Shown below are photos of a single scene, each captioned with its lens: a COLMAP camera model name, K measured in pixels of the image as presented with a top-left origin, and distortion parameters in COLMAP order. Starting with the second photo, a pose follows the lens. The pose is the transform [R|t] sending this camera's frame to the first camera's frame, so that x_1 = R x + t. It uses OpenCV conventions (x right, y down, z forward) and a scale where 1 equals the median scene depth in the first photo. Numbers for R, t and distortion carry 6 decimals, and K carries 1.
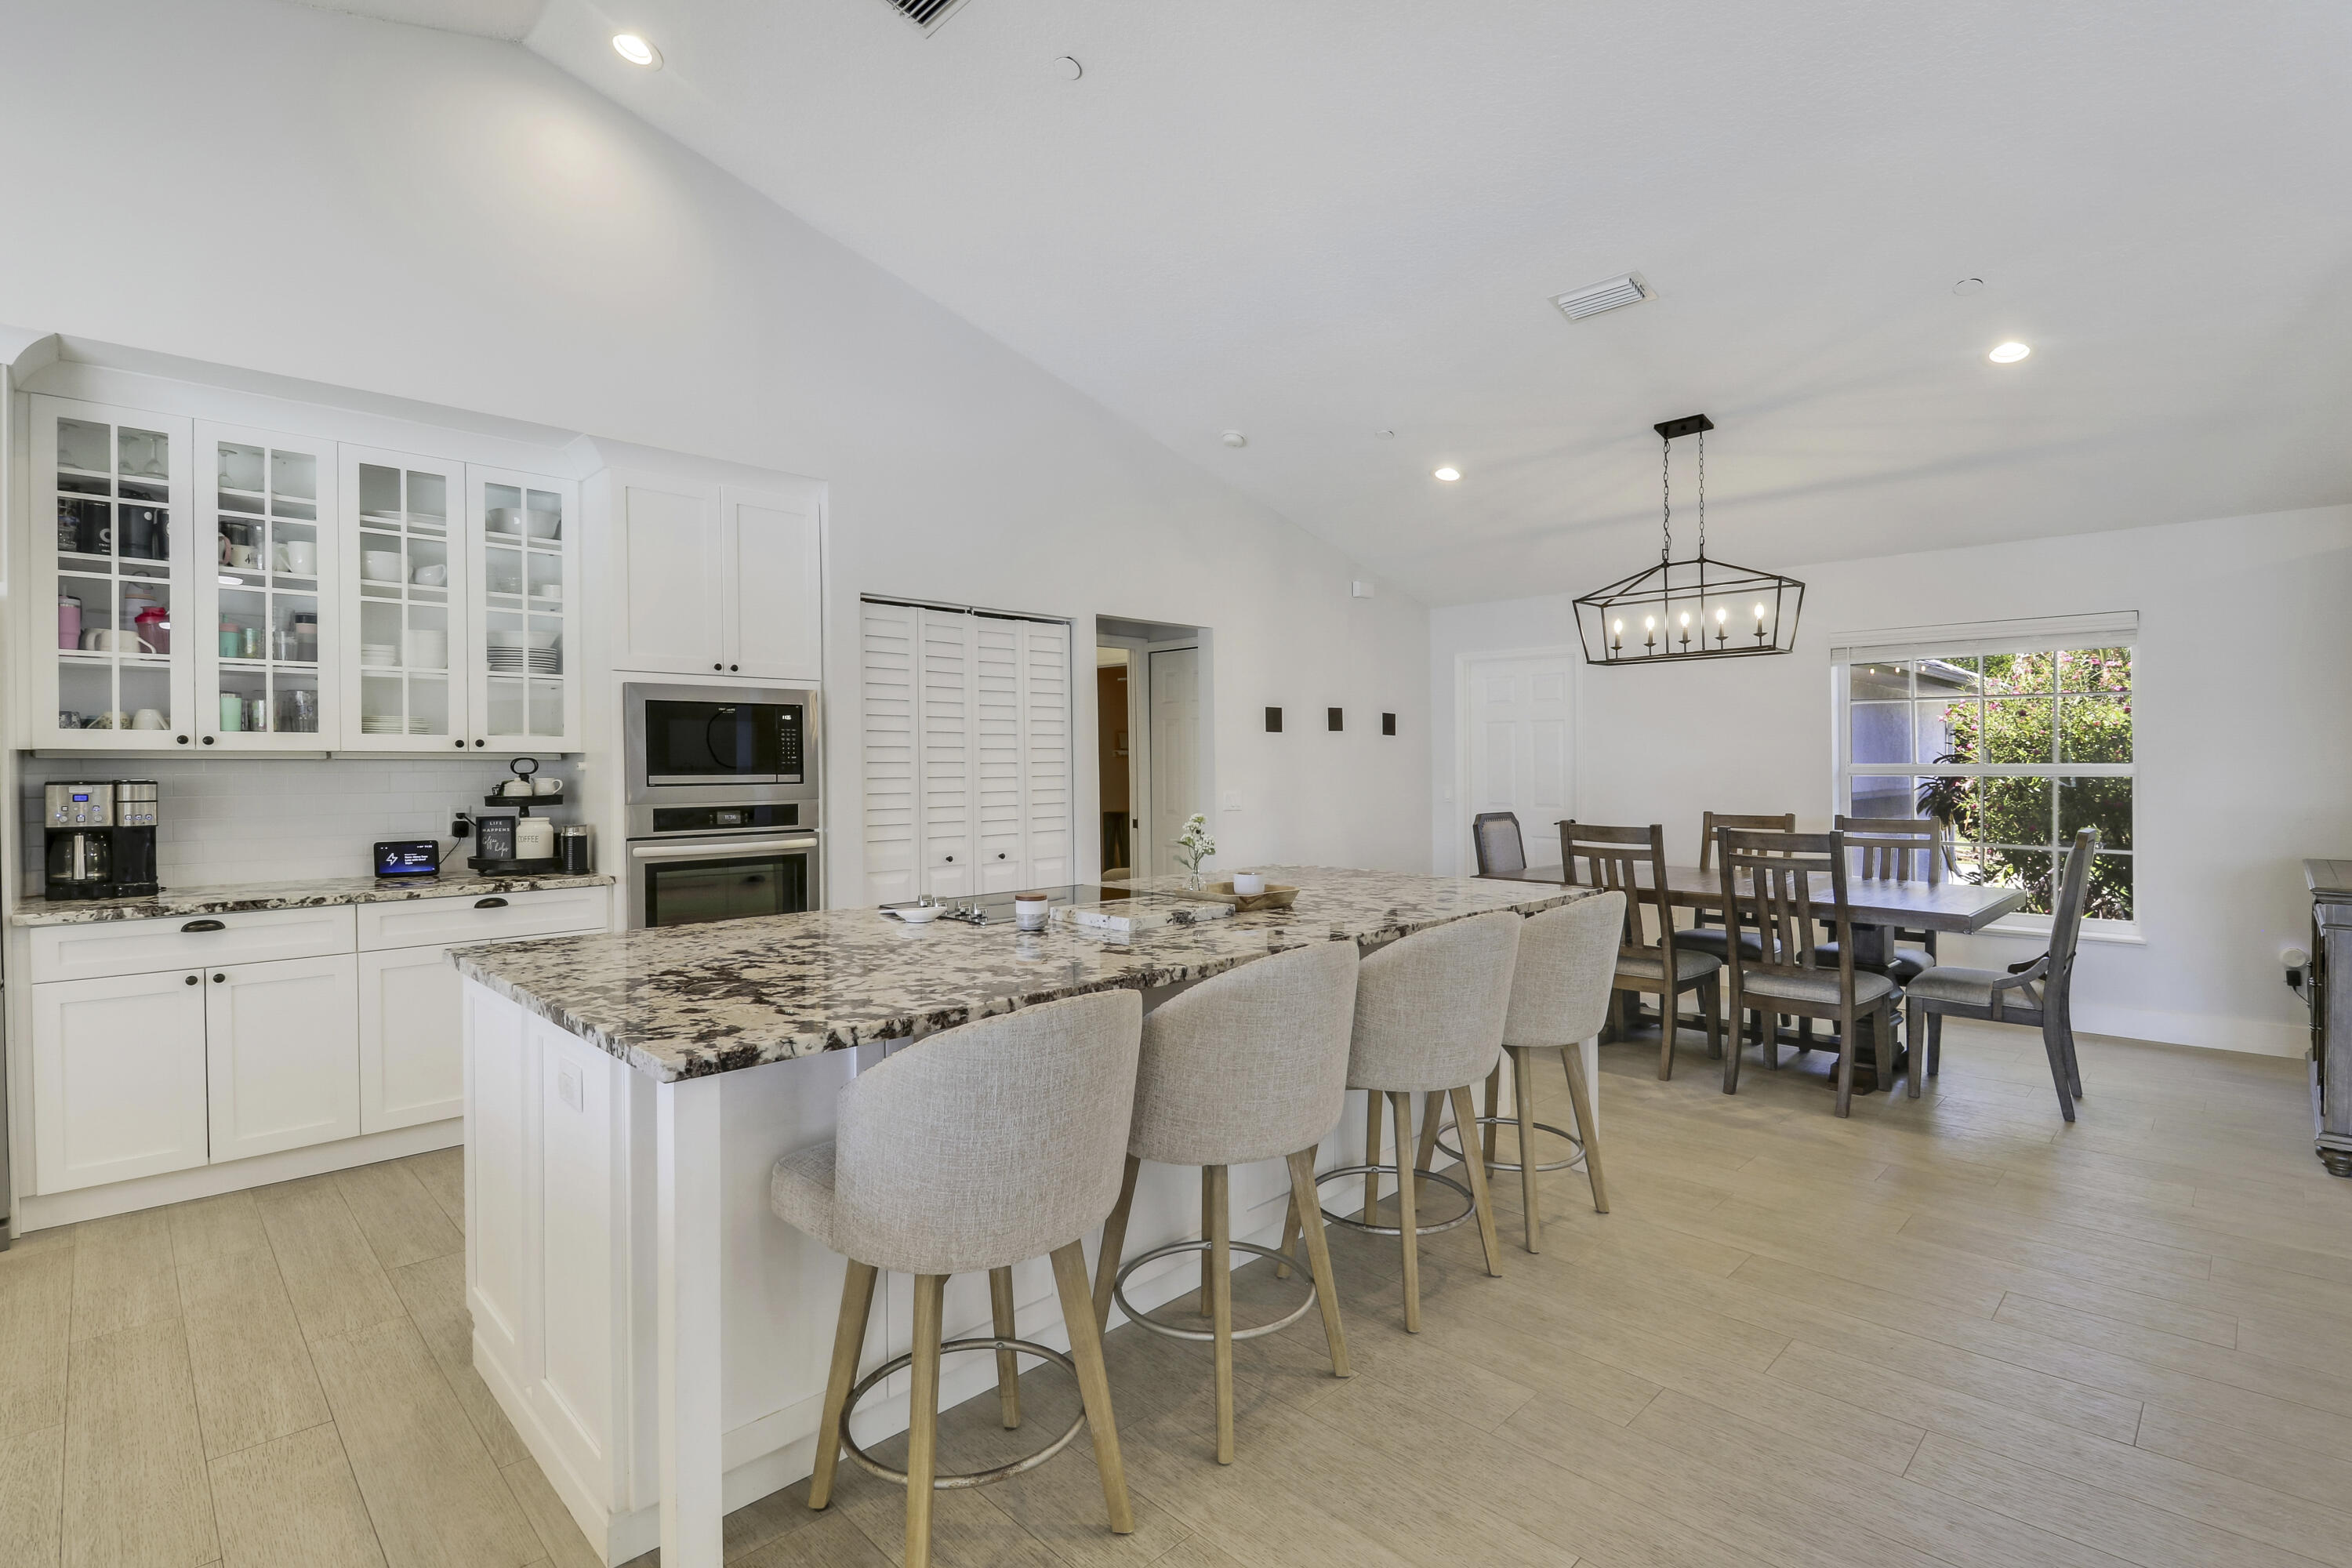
lens RADIAL K [[1120.9, 0, 1191.5], [0, 1120.9, 772.9], [0, 0, 1]] dist [-0.001433, -0.007733]
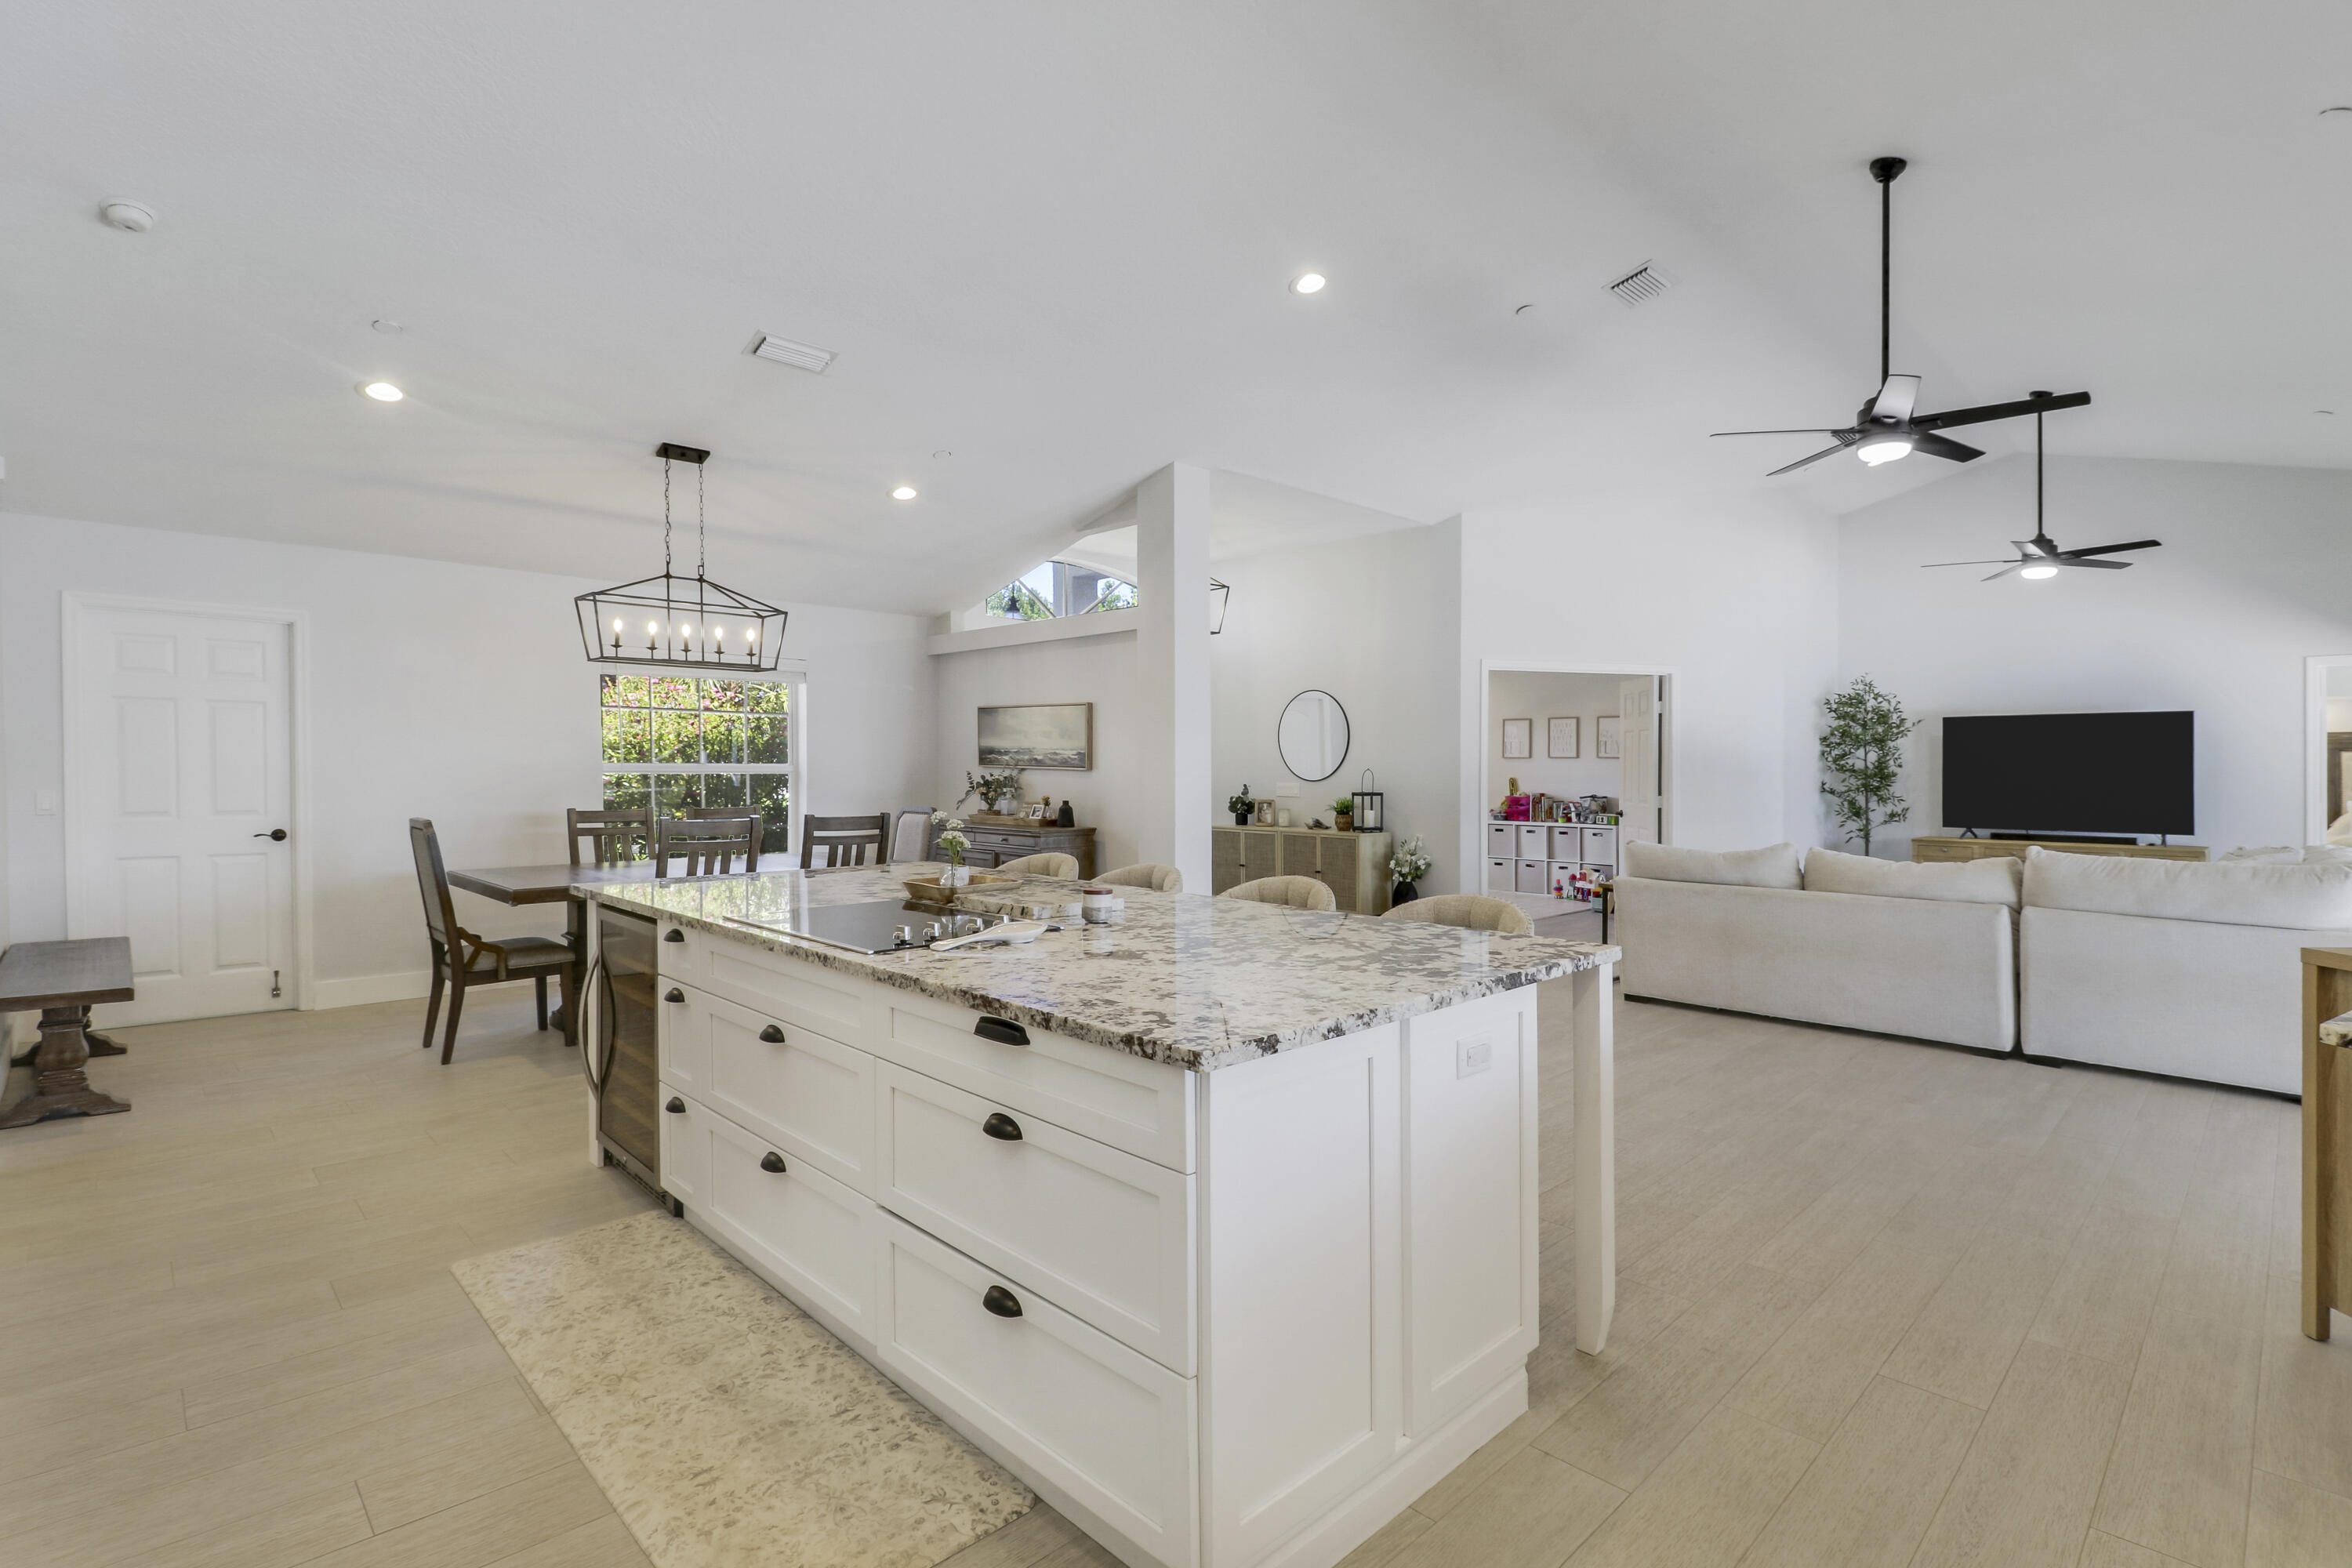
lens RADIAL K [[1120.9, 0, 1206.2], [0, 1120.9, 759.2], [0, 0, 1]] dist [-0.001433, -0.007733]
pose [[-0.007297, 0.006818, 0.999950, -0.780067], [-0.000937, 0.999976, -0.006825, -0.005617], [-0.999973, -0.000987, -0.007290, 0.599955]]
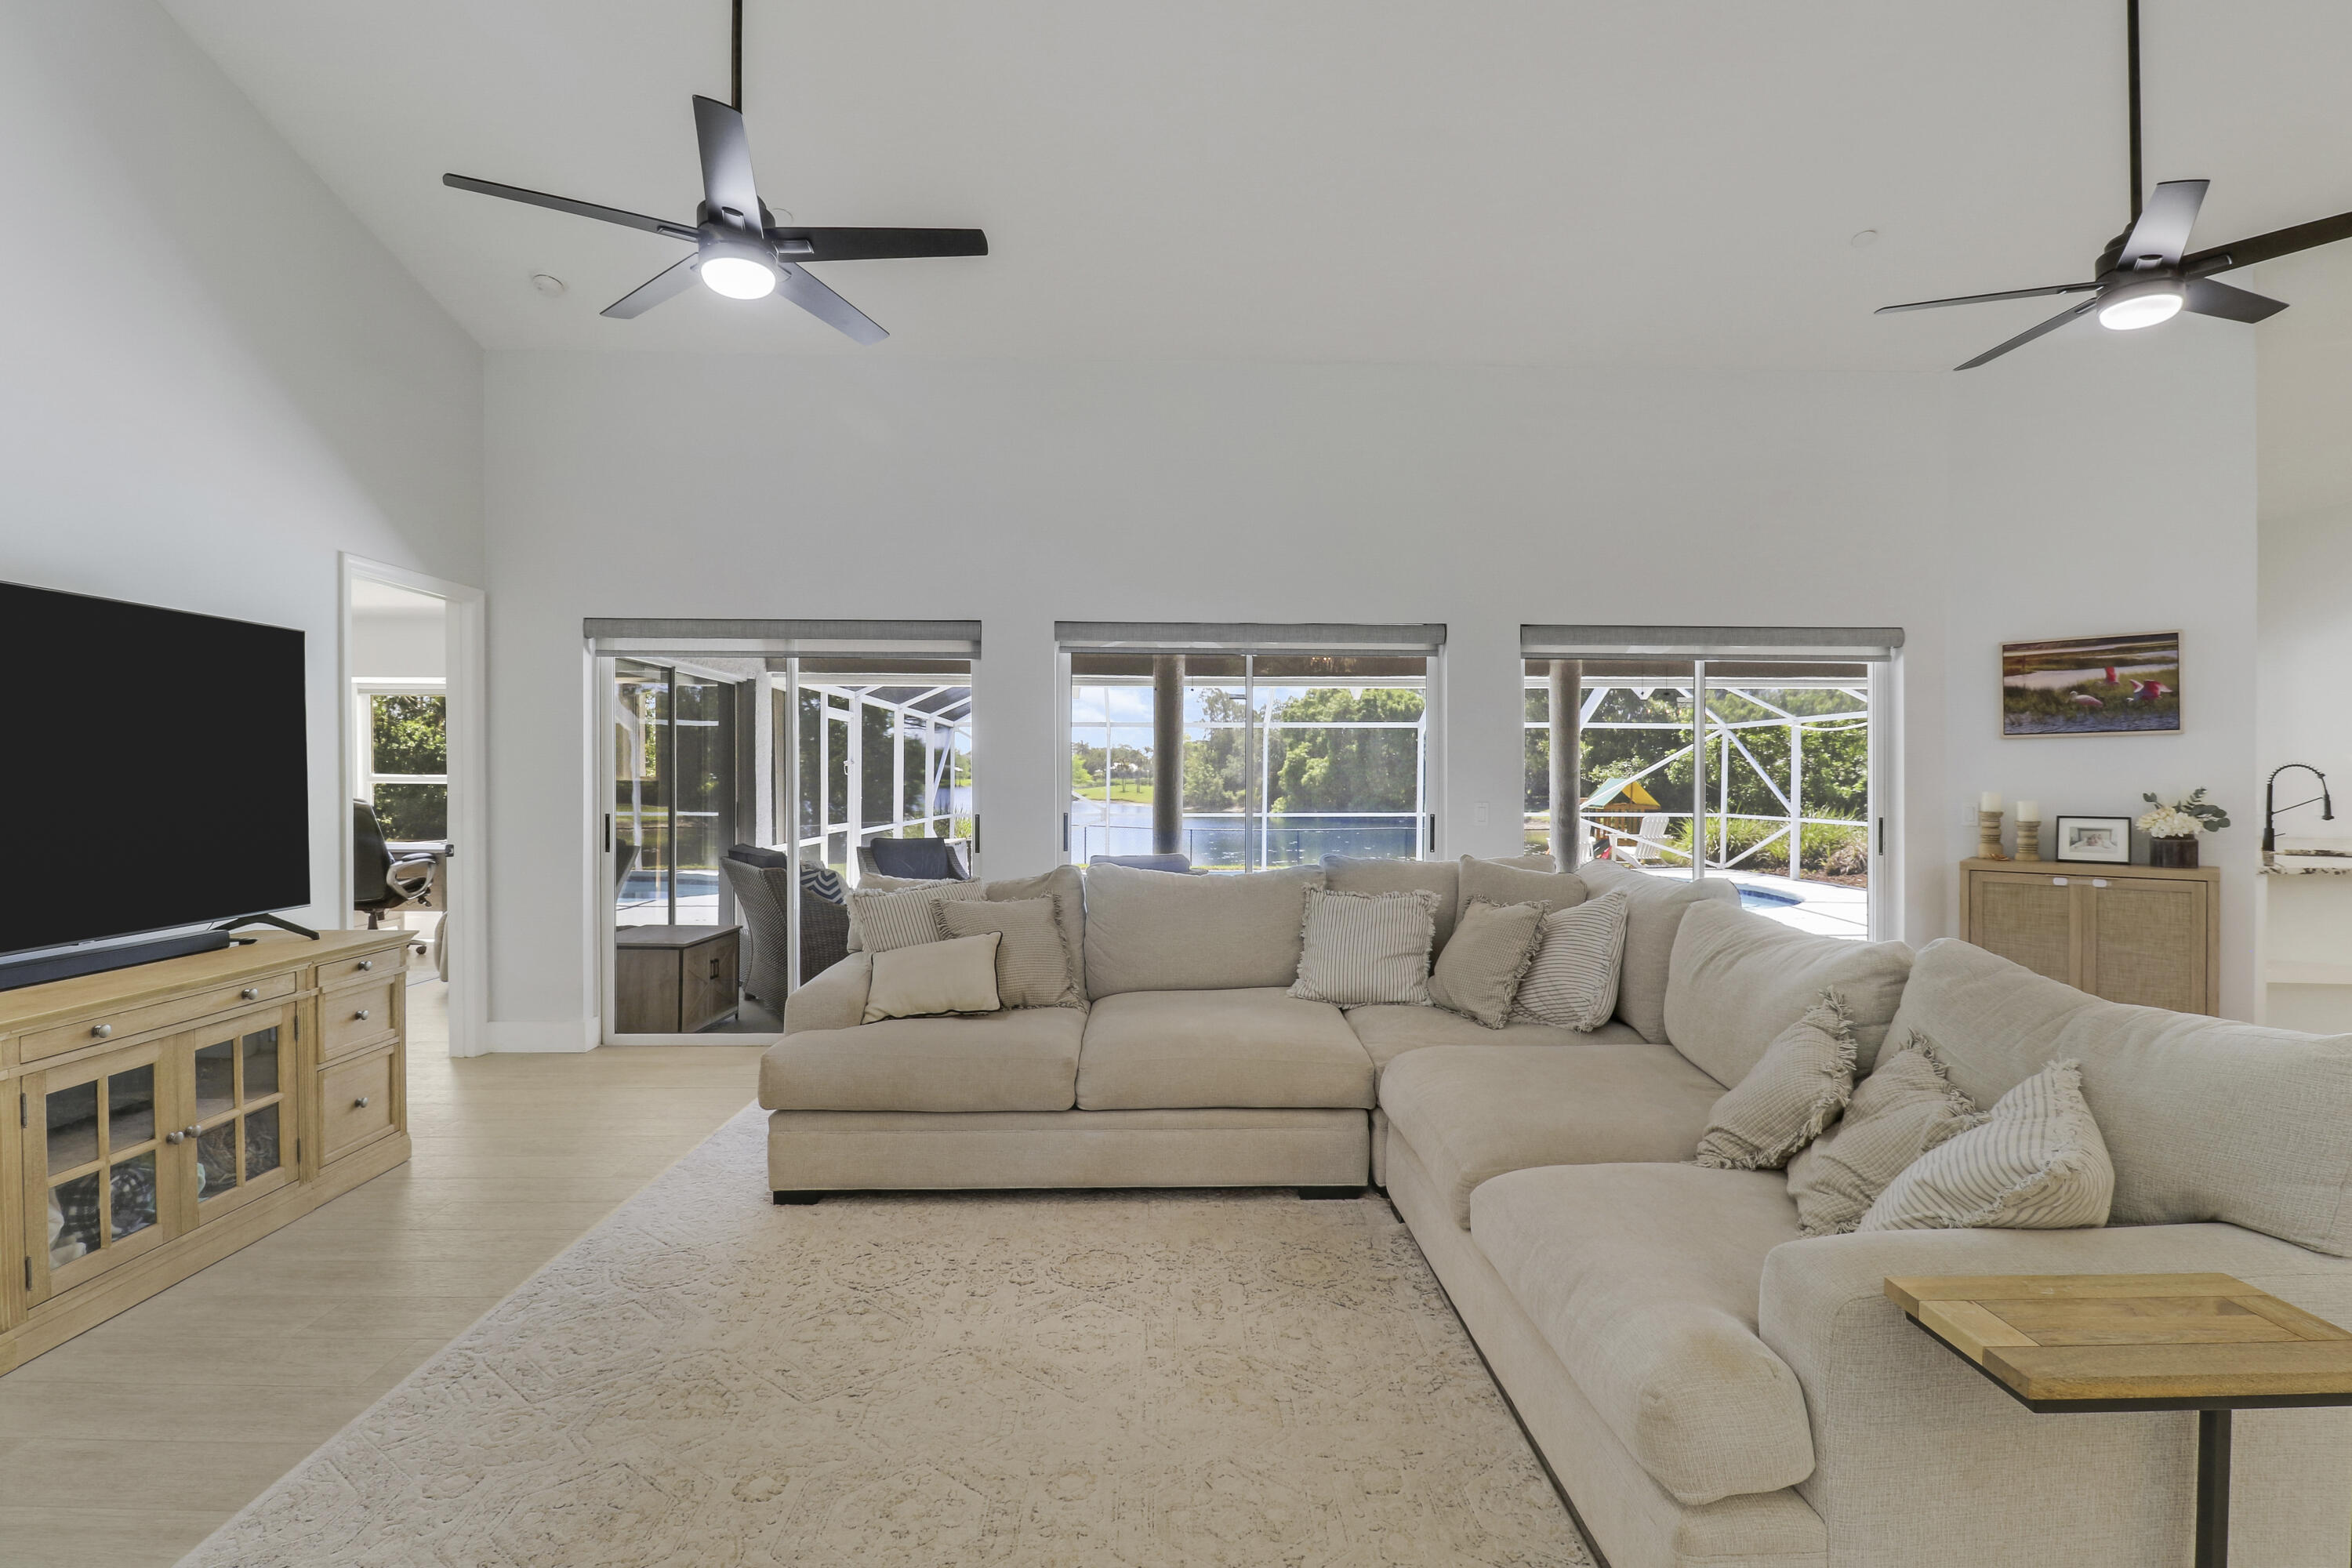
lens RADIAL K [[1120.9, 0, 1189.7], [0, 1120.9, 760.5], [0, 0, 1]] dist [-0.001433, -0.007733]
pose [[-0.682847, -0.006744, -0.730530, 1.254381], [-0.002669, 0.999974, -0.006737, 0.001015], [0.730557, -0.002651, -0.682847, -0.006470]]
